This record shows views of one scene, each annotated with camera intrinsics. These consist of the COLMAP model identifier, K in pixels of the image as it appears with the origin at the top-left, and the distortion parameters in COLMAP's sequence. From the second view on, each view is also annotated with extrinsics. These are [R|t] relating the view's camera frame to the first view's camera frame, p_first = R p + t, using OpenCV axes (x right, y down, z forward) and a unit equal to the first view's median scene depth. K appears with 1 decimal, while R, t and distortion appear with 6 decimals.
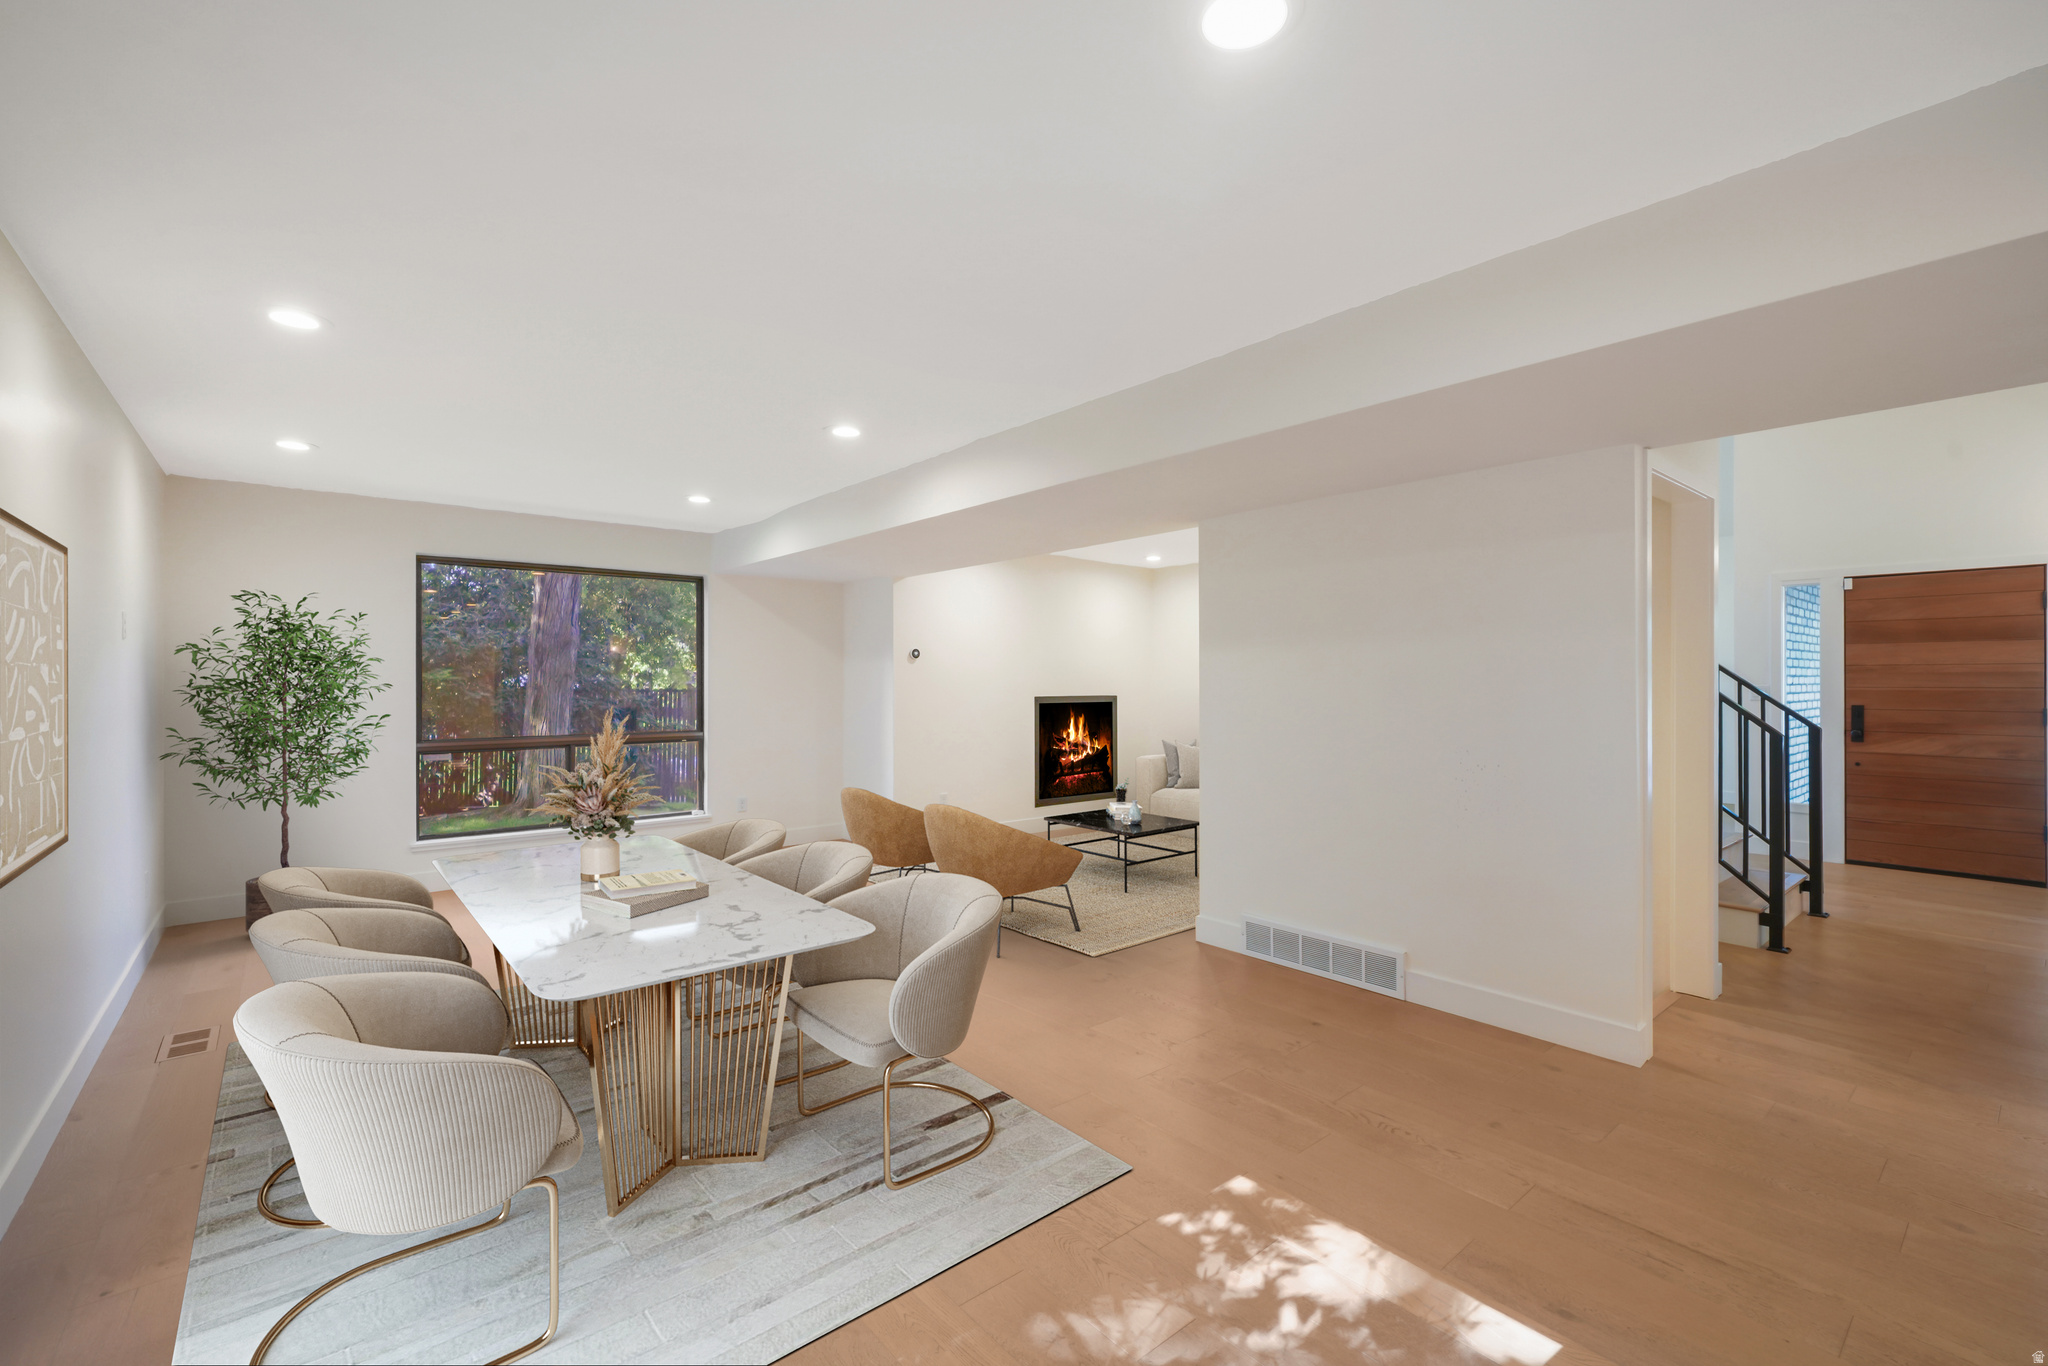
lens RADIAL K [[887.1, 0, 1030.4], [0, 887.1, 674.0], [0, 0, 1]] dist [0.000186, 0.000077]
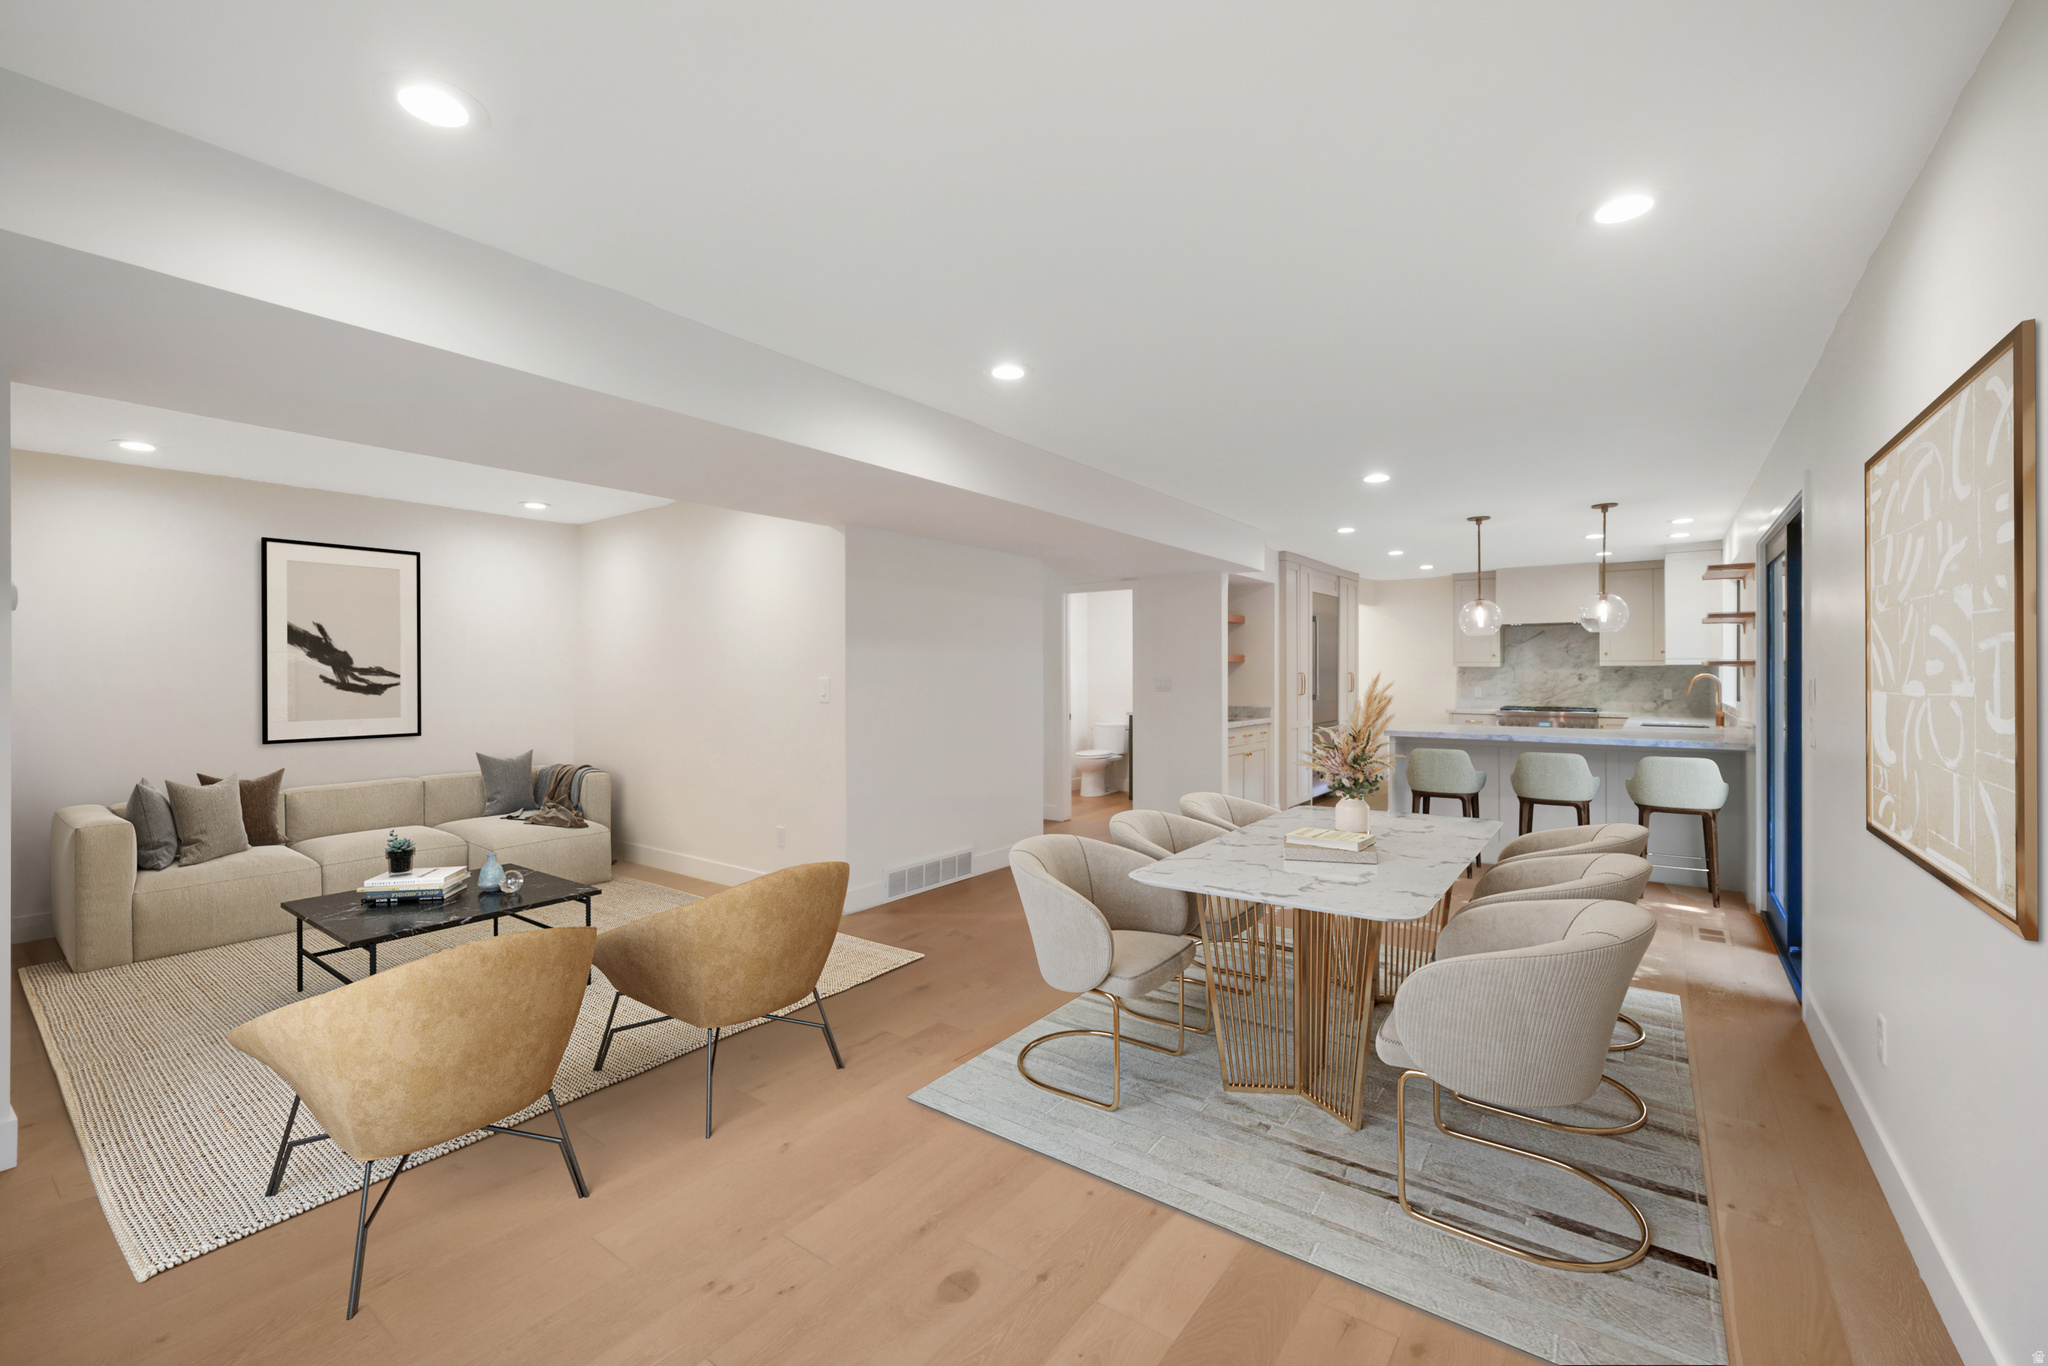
lens RADIAL K [[830.7, 0, 1029.3], [0, 830.7, 684.5], [0, 0, 1]] dist [-0.000738, -0.000019]
pose [[-0.234710, 0.012309, 0.971987, -1.512775], [0.024446, 0.999678, -0.006757, 0.044805], [-0.971758, 0.022175, -0.234936, 1.754250]]
